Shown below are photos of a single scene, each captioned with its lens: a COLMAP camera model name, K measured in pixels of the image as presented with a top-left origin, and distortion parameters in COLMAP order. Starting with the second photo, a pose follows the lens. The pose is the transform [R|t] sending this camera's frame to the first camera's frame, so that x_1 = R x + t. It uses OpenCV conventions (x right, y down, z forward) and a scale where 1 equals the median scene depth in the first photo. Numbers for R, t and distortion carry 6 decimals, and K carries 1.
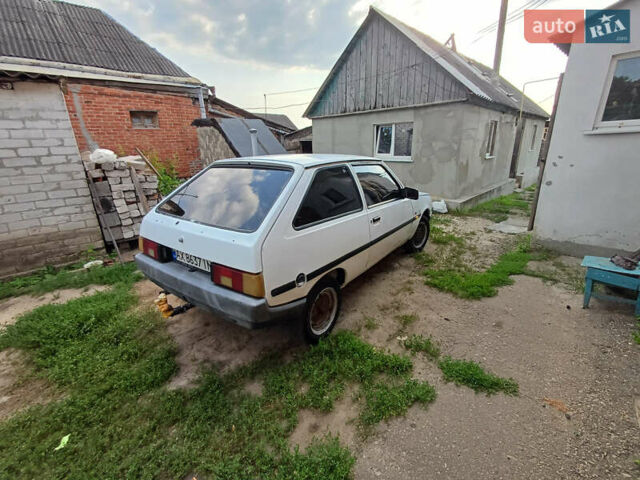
lens RADIAL K [[312.6, 0, 325.5], [0, 312.6, 241.0], [0, 0, 1]] dist [-0.000056, -0.000173]
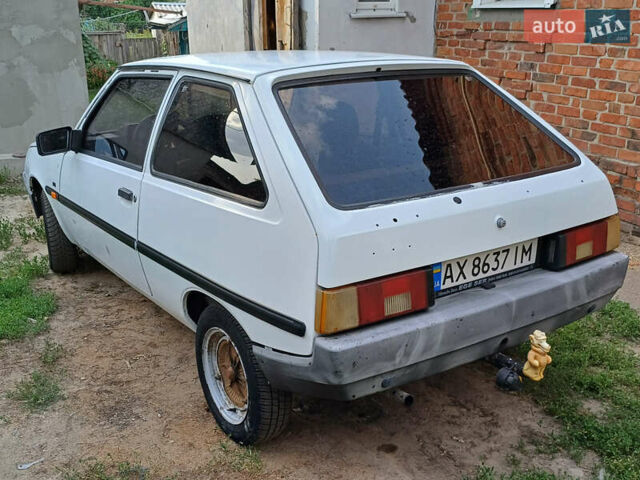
lens RADIAL K [[745.8, 0, 320.3], [0, 745.8, 266.2], [0, 0, 1]] dist [0.138665, -0.226358]
pose [[0.308174, -0.293869, 0.904804, -1.093083], [0.298603, 0.932908, 0.201294, -0.175388], [-0.903252, 0.208143, 0.375249, 0.551556]]
